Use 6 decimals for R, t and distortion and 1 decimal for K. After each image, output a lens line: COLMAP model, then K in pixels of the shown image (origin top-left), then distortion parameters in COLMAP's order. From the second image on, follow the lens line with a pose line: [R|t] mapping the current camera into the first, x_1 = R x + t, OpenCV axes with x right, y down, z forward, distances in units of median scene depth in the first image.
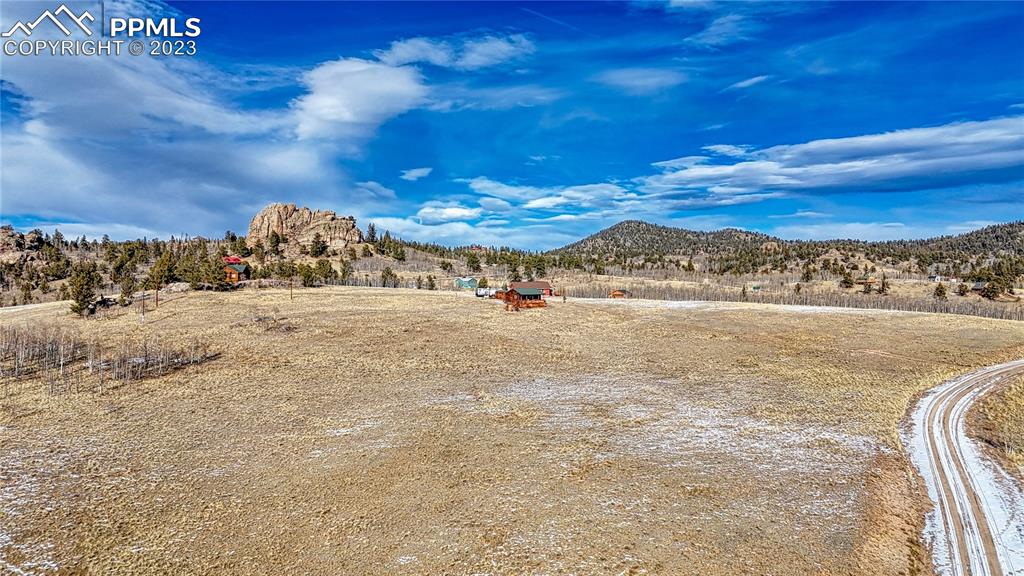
lens RADIAL K [[746.3, 0, 516.8], [0, 746.3, 315.9], [0, 0, 1]] dist [0.093021, -0.085763]
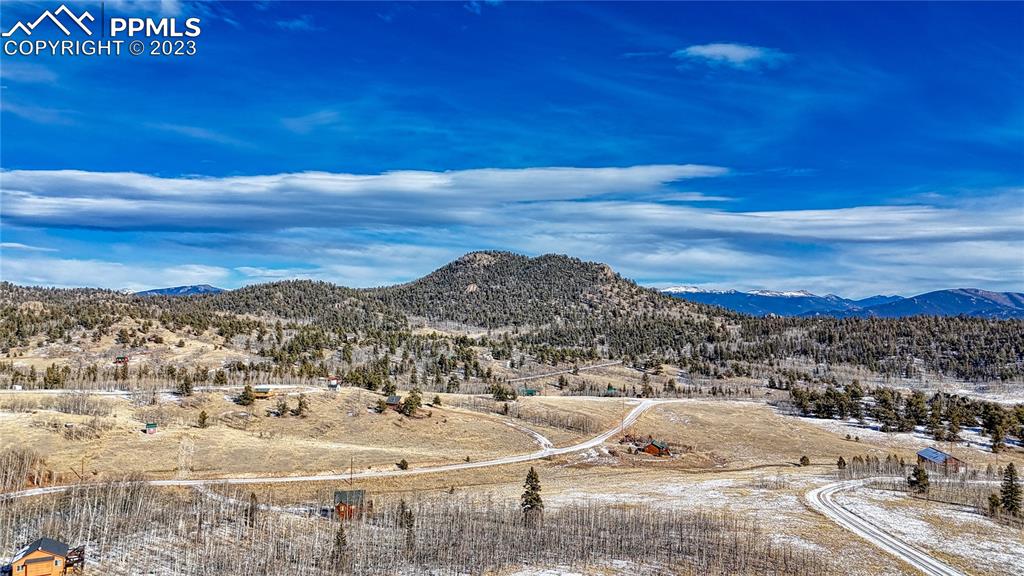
lens RADIAL K [[746.3, 0, 513.2], [0, 746.3, 284.0], [0, 0, 1]] dist [0.093021, -0.085763]
pose [[0.581435, 0.038482, 0.812682, -0.029793], [0.034117, 0.996849, -0.071611, -0.048321], [-0.812877, 0.069363, 0.578290, 0.141533]]
